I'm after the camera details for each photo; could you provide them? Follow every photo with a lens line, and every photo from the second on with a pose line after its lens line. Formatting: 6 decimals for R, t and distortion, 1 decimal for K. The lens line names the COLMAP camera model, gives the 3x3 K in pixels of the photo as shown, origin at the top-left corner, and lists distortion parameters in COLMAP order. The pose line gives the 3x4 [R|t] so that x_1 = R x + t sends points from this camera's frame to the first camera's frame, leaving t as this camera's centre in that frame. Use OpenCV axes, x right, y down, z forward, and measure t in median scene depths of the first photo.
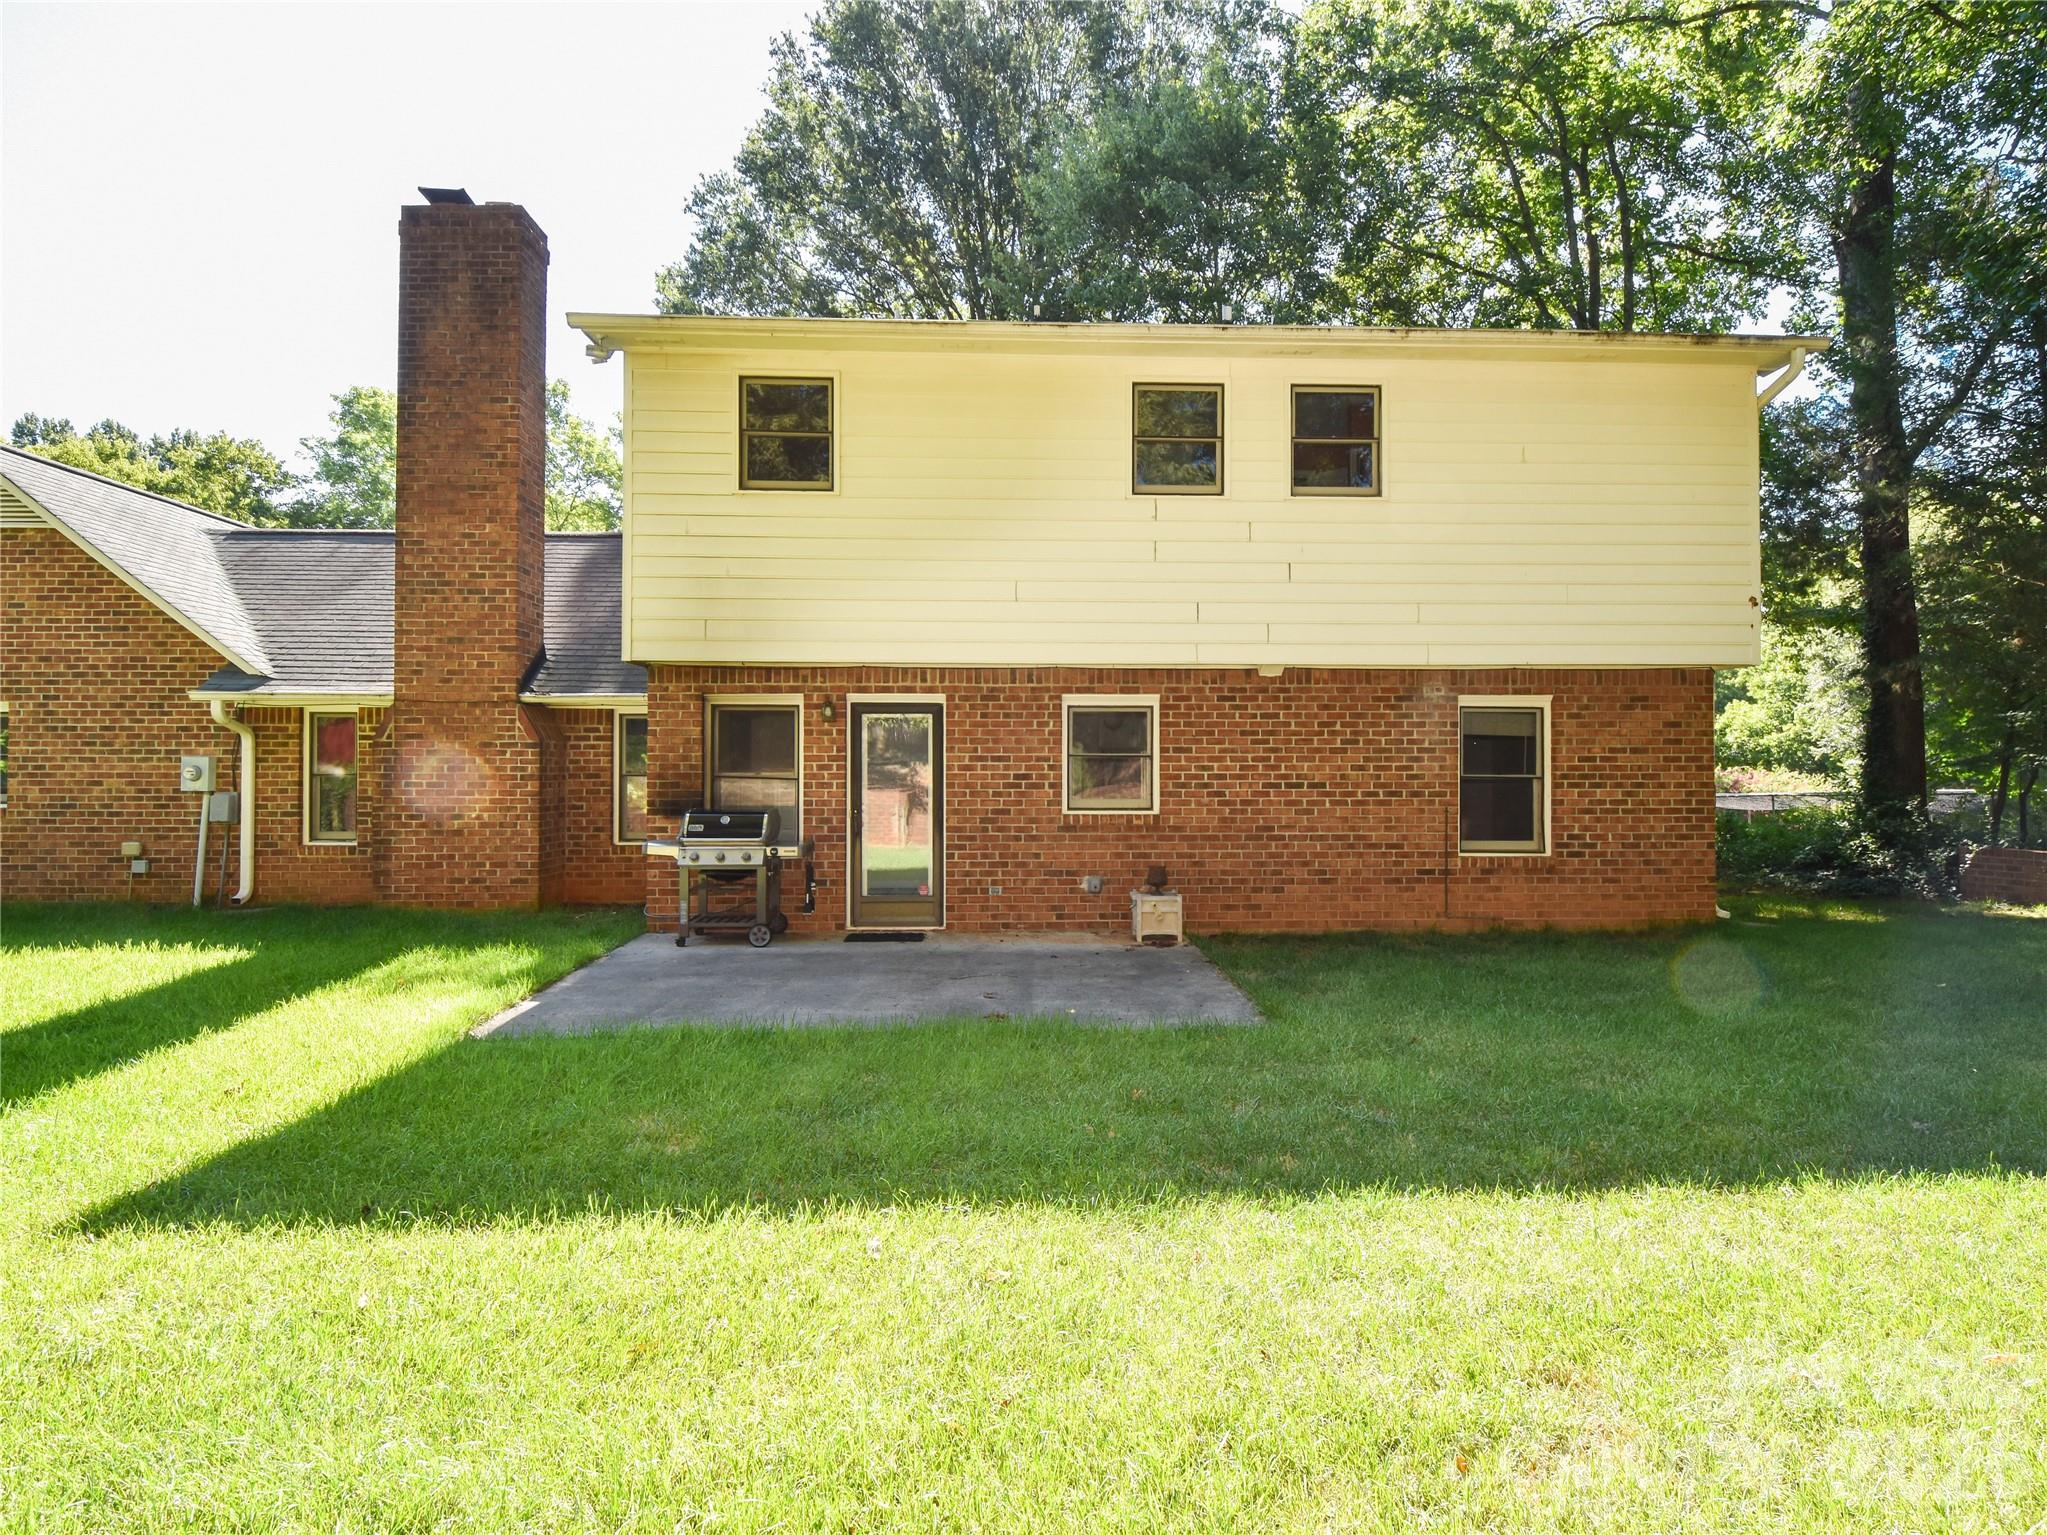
lens RADIAL K [[1083.6, 0, 1025.9], [0, 1083.6, 773.1], [0, 0, 1]] dist [-0.002889, -0.014510]
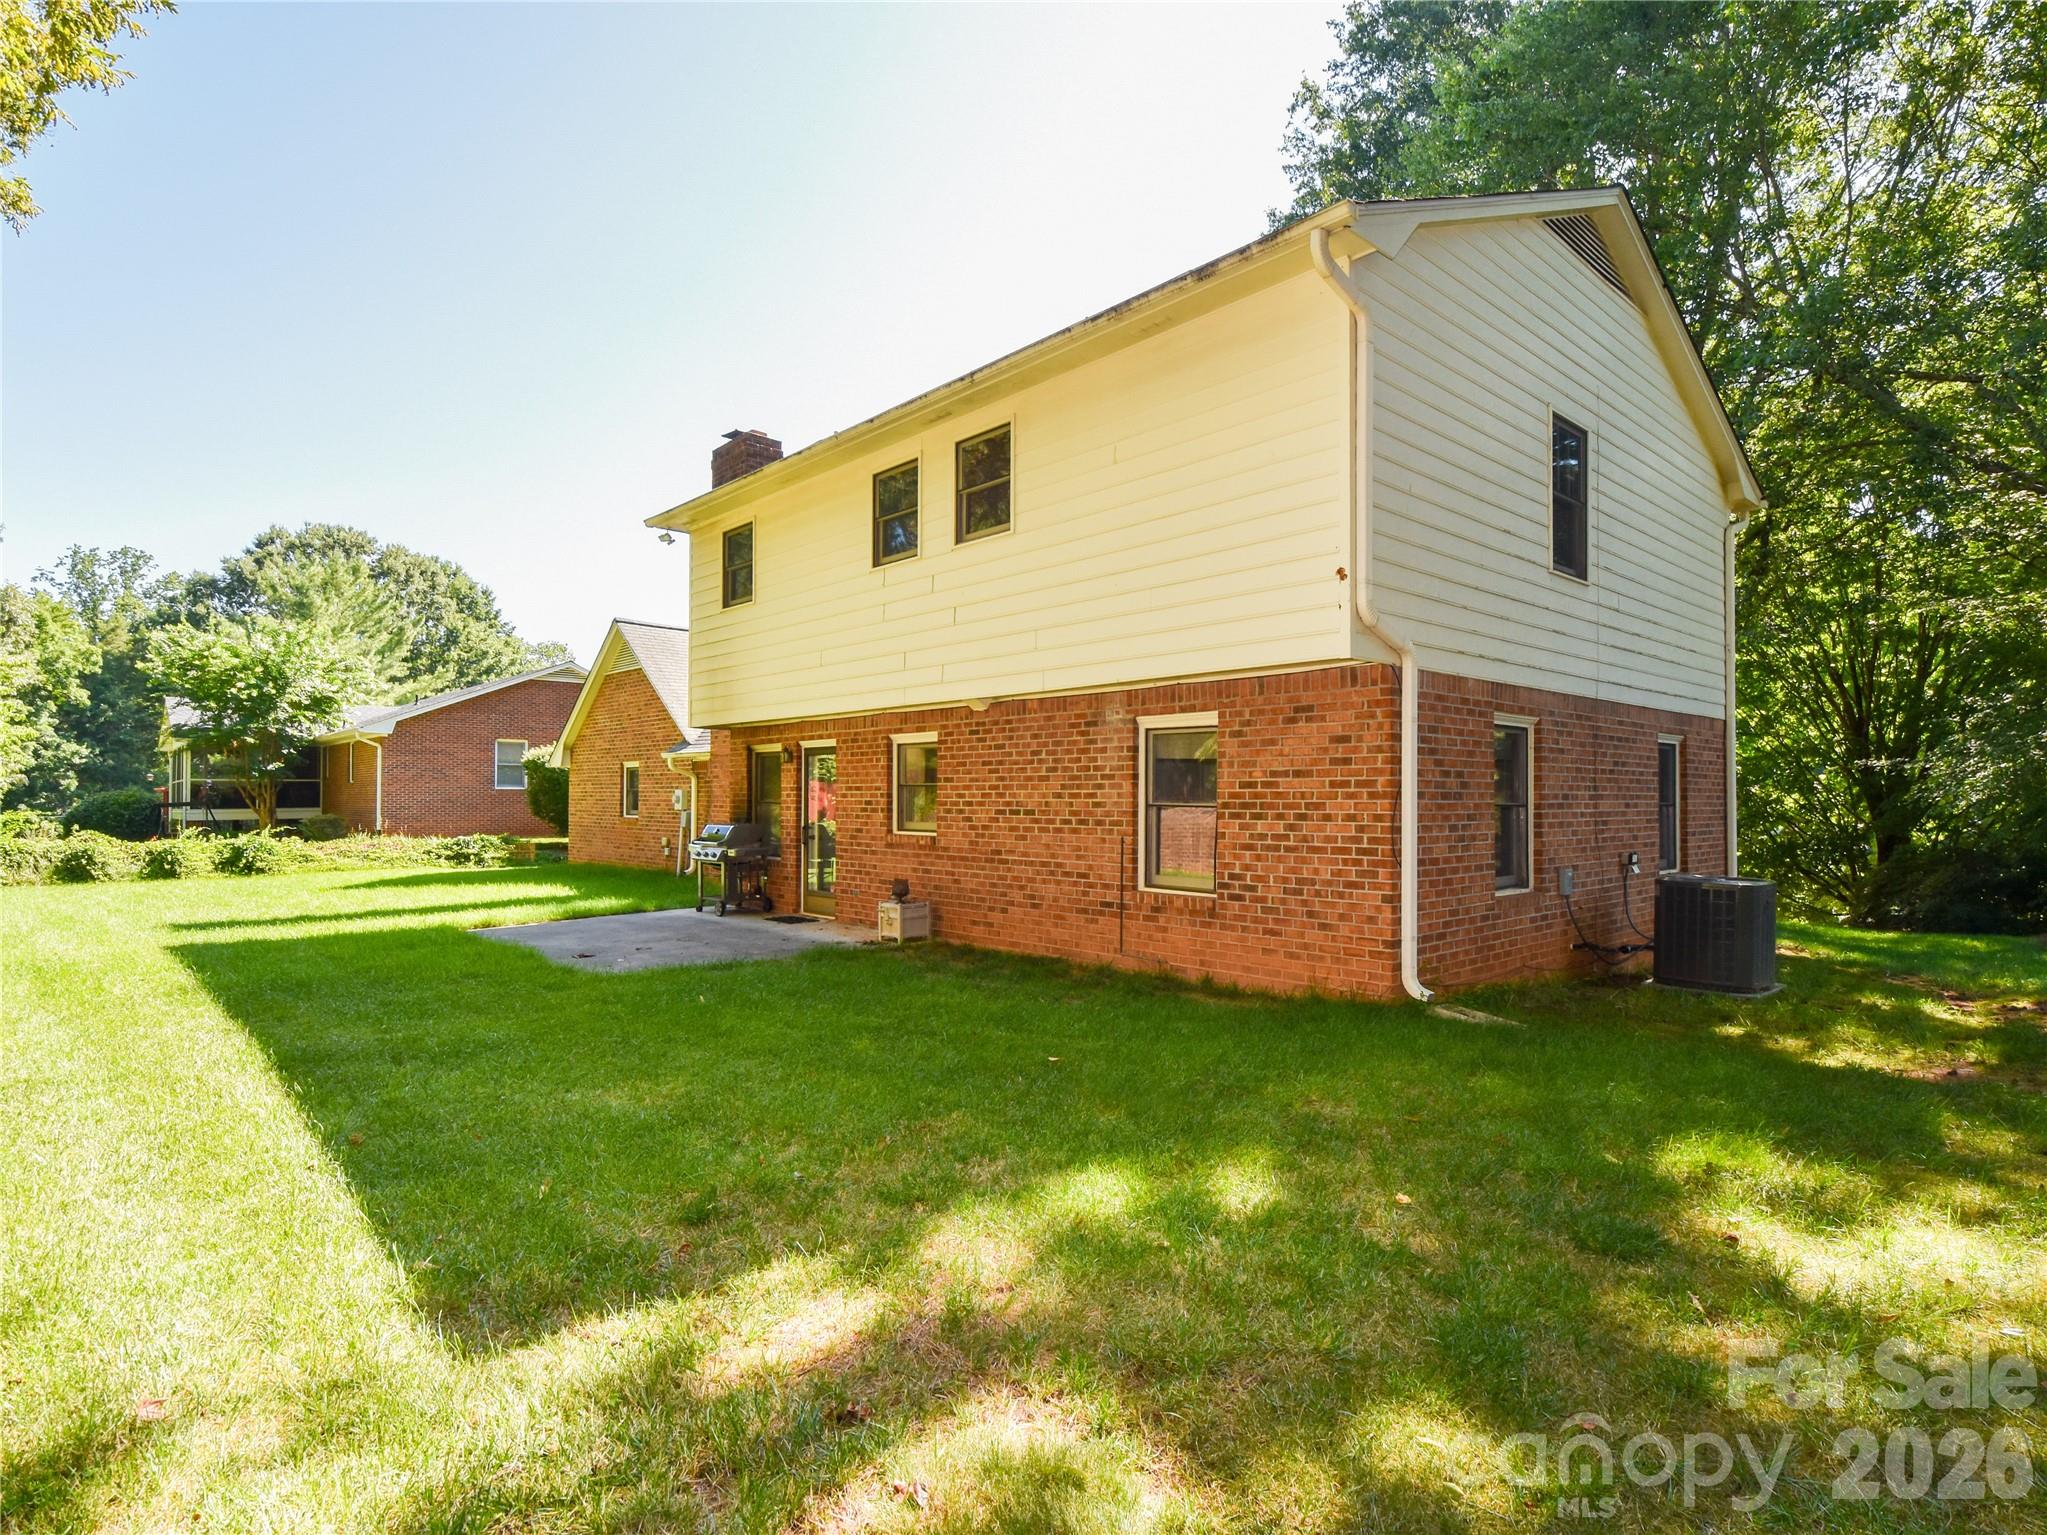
lens RADIAL K [[1083.6, 0, 1031.4], [0, 1083.6, 805.5], [0, 0, 1]] dist [-0.002889, -0.014510]
pose [[0.653619, 0.005991, -0.756800, 1.047492], [-0.012400, 0.999919, -0.002794, 0.007600], [0.756722, 0.011211, 0.653641, 0.325088]]
